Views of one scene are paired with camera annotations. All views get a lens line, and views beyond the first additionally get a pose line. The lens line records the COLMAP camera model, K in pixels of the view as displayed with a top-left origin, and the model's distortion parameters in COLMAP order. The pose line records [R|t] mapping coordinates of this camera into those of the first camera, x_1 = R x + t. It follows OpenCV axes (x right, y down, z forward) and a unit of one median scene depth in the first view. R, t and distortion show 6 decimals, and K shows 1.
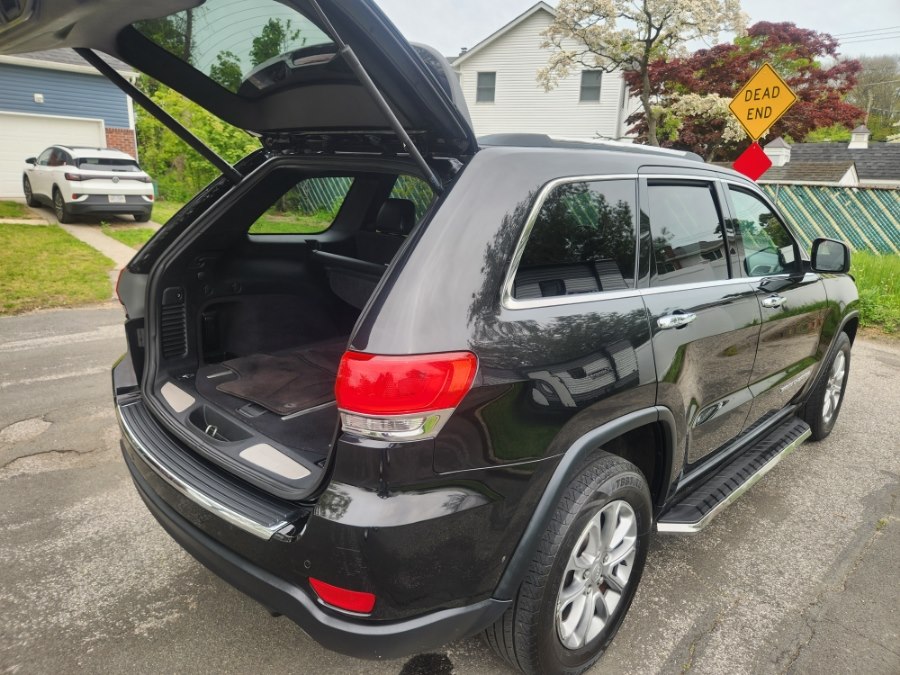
lens RADIAL K [[617.6, 0, 455.8], [0, 617.6, 332.4], [0, 0, 1]] dist [0.052476, -0.069002]
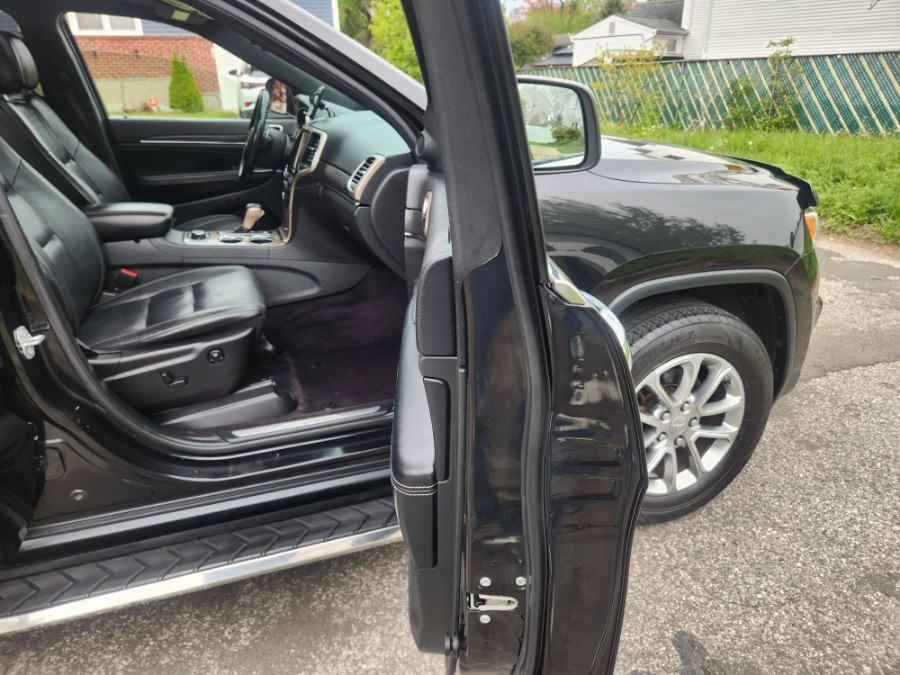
lens RADIAL K [[624.7, 0, 451.6], [0, 624.7, 336.7], [0, 0, 1]] dist [0.048582, -0.051225]
pose [[0.892543, 0.123420, -0.433744, 0.203668], [-0.062834, 0.986474, 0.151399, -0.013052], [0.446563, -0.107877, 0.888225, 0.158223]]
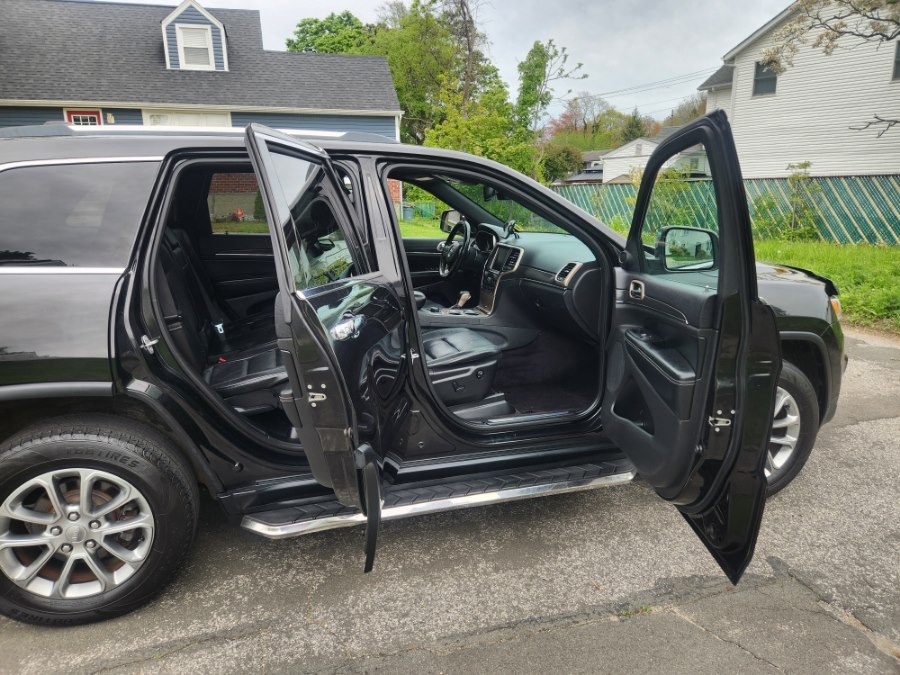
lens RADIAL K [[622.2, 0, 448.8], [0, 622.2, 332.7], [0, 0, 1]] dist [0.072297, -0.070567]
pose [[0.871434, 0.061850, -0.486598, 0.201385], [-0.075606, 0.997100, -0.008663, 0.001047], [0.484651, 0.044339, 0.873583, 0.055101]]
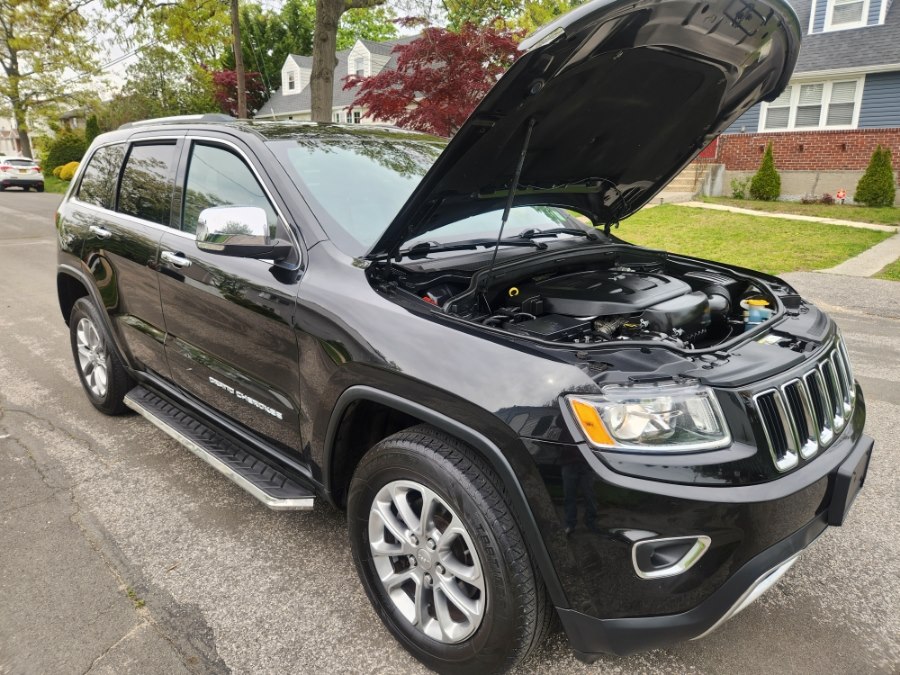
lens RADIAL K [[605.3, 0, 422.5], [0, 605.3, 338.1], [0, 0, 1]] dist [0.035531, -0.031406]
pose [[-0.018627, 0.227465, -0.973608, 0.313622], [-0.243664, 0.943384, 0.225065, -0.051976], [0.969681, 0.241426, 0.037853, 0.295825]]
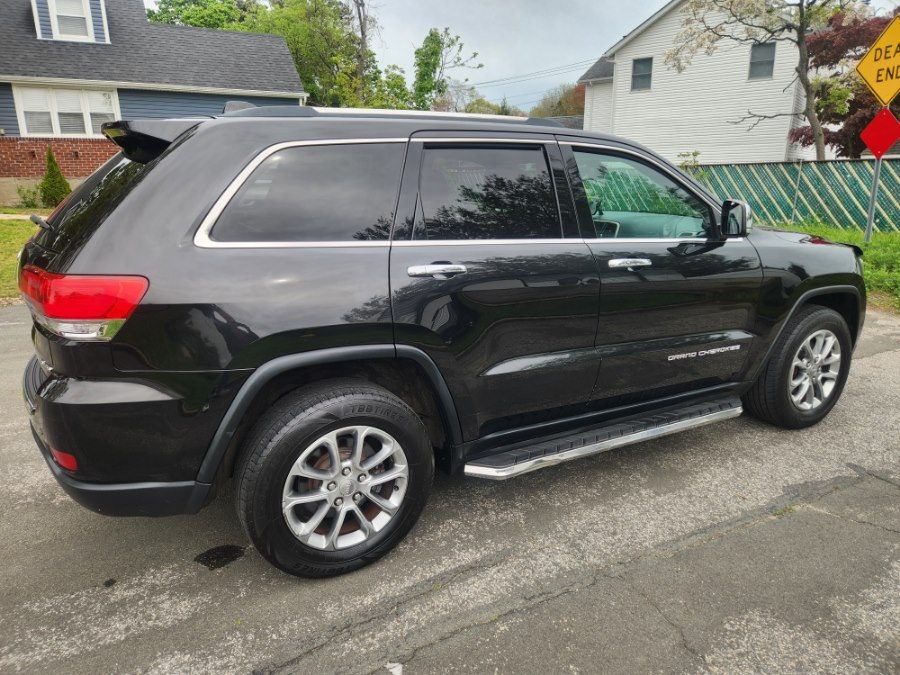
lens RADIAL K [[618.4, 0, 453.9], [0, 618.4, 336.6], [0, 0, 1]] dist [0.075733, -0.070136]
pose [[0.955077, 0.029204, -0.294915, 0.117119], [-0.028264, 0.999573, 0.007449, 0.014670], [0.295006, 0.001221, 0.955495, -0.006302]]
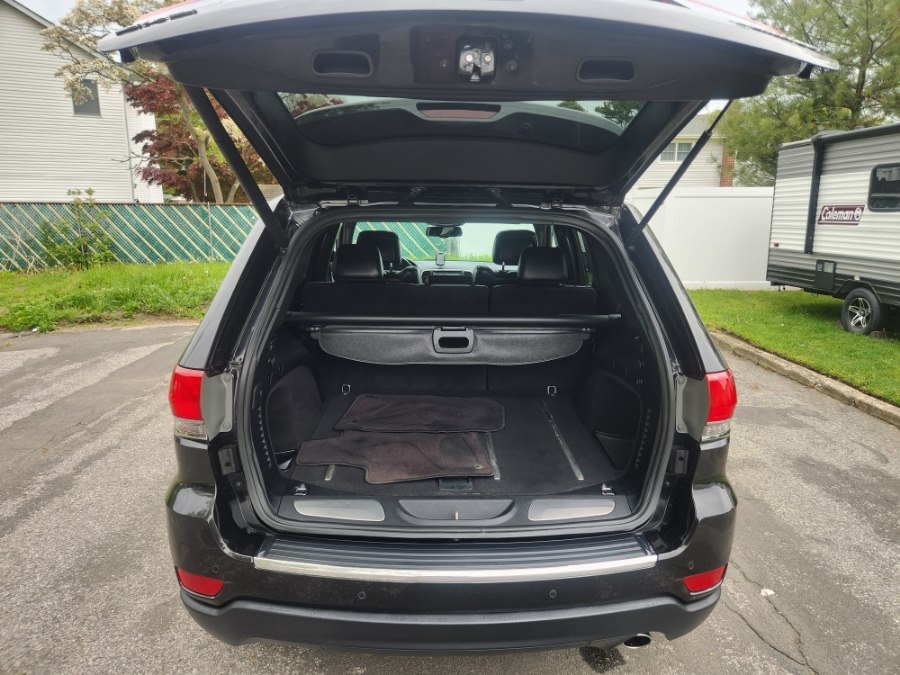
lens RADIAL K [[624.7, 0, 451.6], [0, 624.7, 336.7], [0, 0, 1]] dist [0.048582, -0.051225]
pose [[0.682935, -0.178420, 0.708355, -0.197994], [0.193807, 0.979216, 0.059792, -0.030386], [-0.704300, 0.096450, 0.703319, 0.069625]]
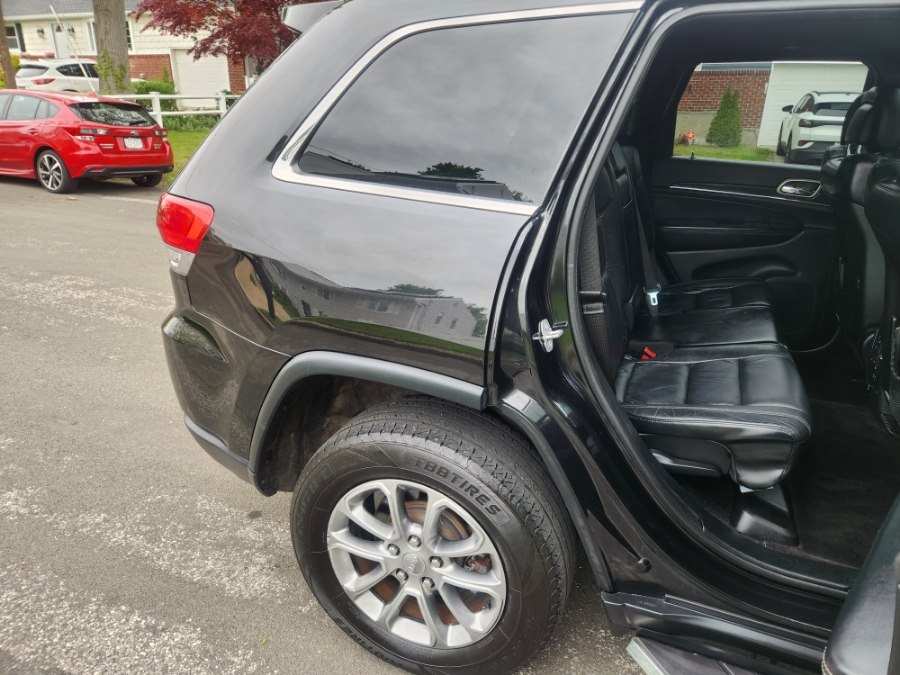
lens RADIAL K [[610.6, 0, 450.0], [0, 610.6, 337.5], [0, 0, 1]] dist [0.069619, -0.065422]
pose [[0.385551, 0.291256, -0.875511, 0.131591], [-0.228395, 0.949468, 0.215281, -0.009191], [0.893972, 0.116960, 0.432590, 0.105733]]
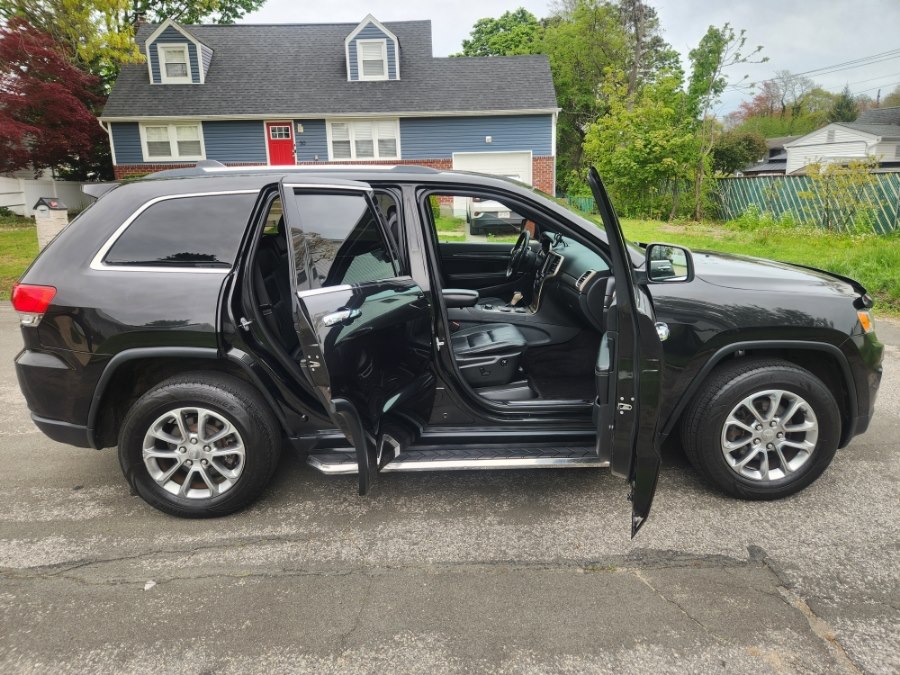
lens RADIAL K [[622.2, 0, 448.8], [0, 622.2, 332.7], [0, 0, 1]] dist [0.072297, -0.070567]
pose [[0.709589, 0.107091, -0.696430, 0.268282], [-0.121727, 0.992153, 0.028538, -0.004140], [0.694022, 0.064524, 0.717057, 0.048247]]
